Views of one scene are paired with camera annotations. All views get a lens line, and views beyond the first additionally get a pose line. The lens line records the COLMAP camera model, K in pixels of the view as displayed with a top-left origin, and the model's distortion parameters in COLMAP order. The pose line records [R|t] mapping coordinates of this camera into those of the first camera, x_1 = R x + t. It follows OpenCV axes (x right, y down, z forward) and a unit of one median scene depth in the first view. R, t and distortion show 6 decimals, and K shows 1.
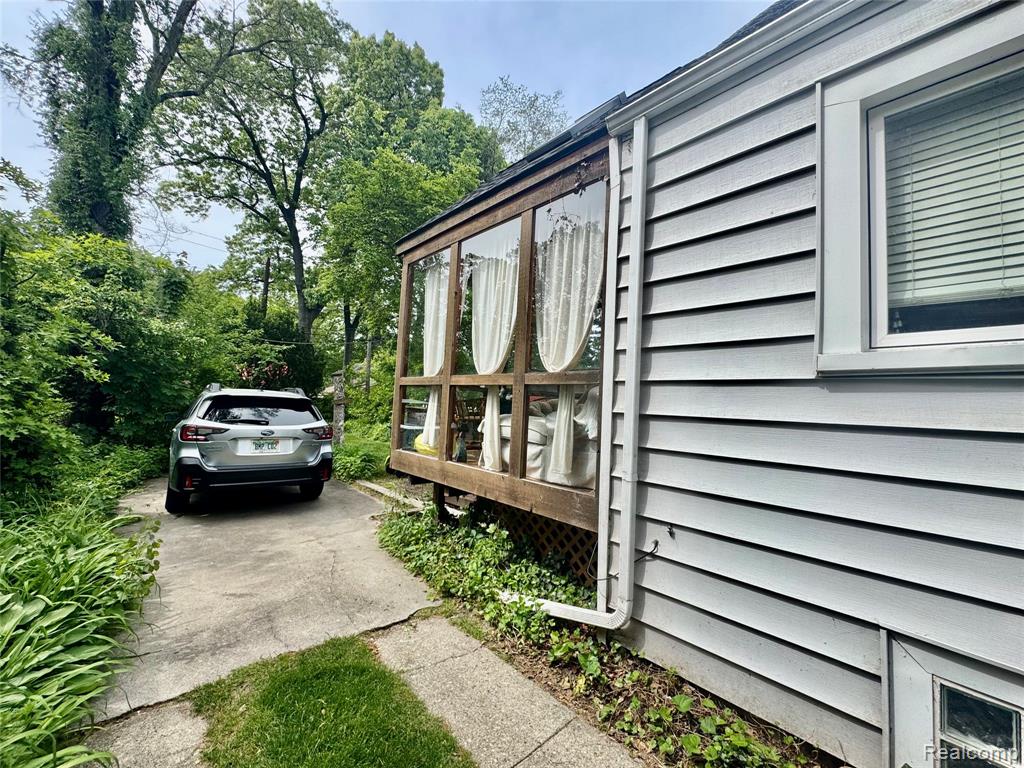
lens RADIAL K [[410.5, 0, 514.6], [0, 410.5, 381.4], [0, 0, 1]] dist [-0.002320, 0.000926]
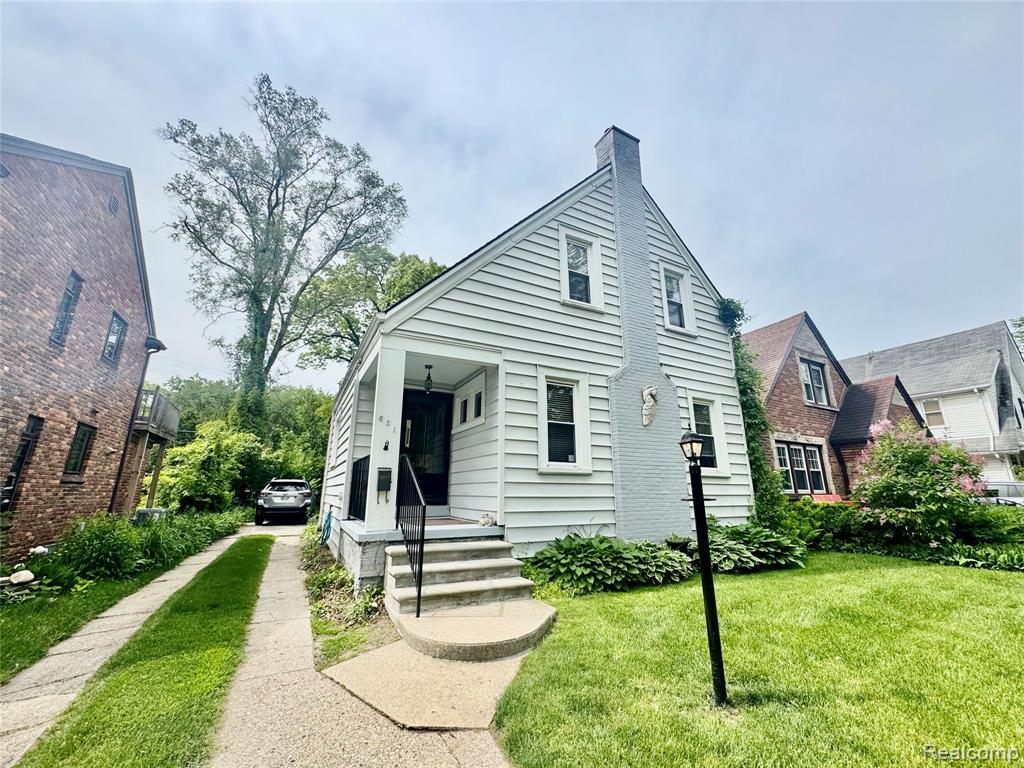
lens RADIAL K [[410.5, 0, 518.6], [0, 410.5, 379.1], [0, 0, 1]] dist [-0.002320, 0.000926]
pose [[0.962764, -0.111933, -0.246081, 1.309865], [0.059125, 0.975402, -0.212356, 0.033180], [0.263797, 0.189899, 0.945700, -1.065259]]
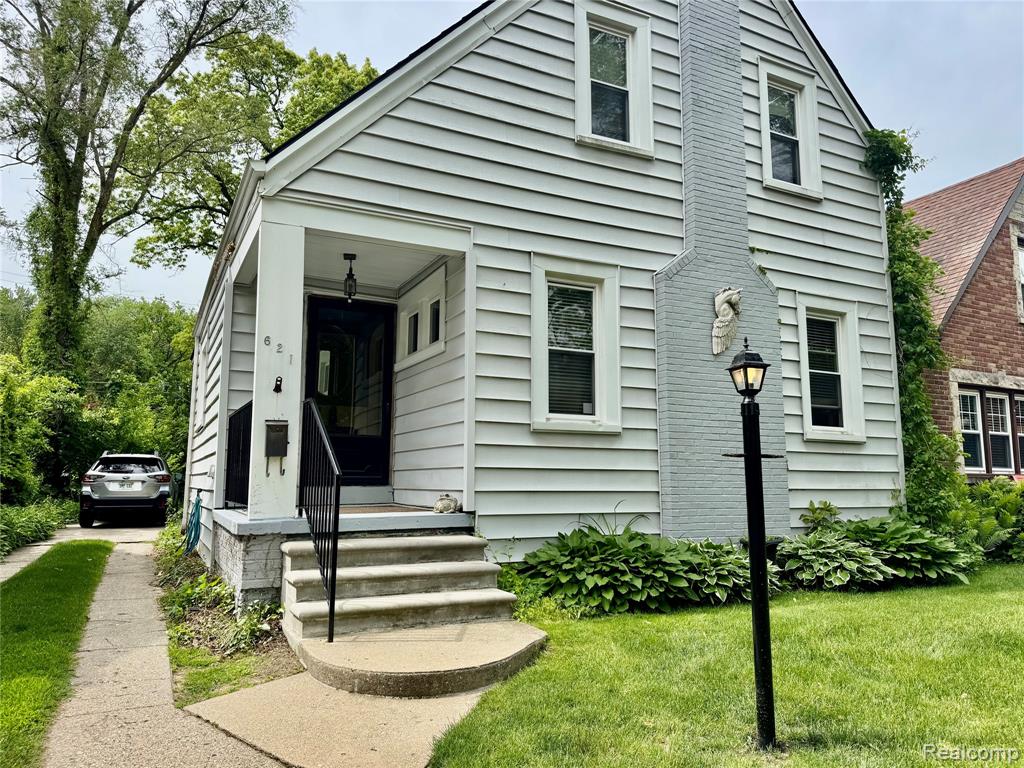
lens RADIAL K [[727.9, 0, 515.5], [0, 727.9, 376.5], [0, 0, 1]] dist [0.033763, -0.044678]
pose [[0.956558, -0.082963, -0.279489, 1.362566], [0.059730, 0.994090, -0.090654, 0.059005], [0.285358, 0.070022, 0.955860, -1.100977]]
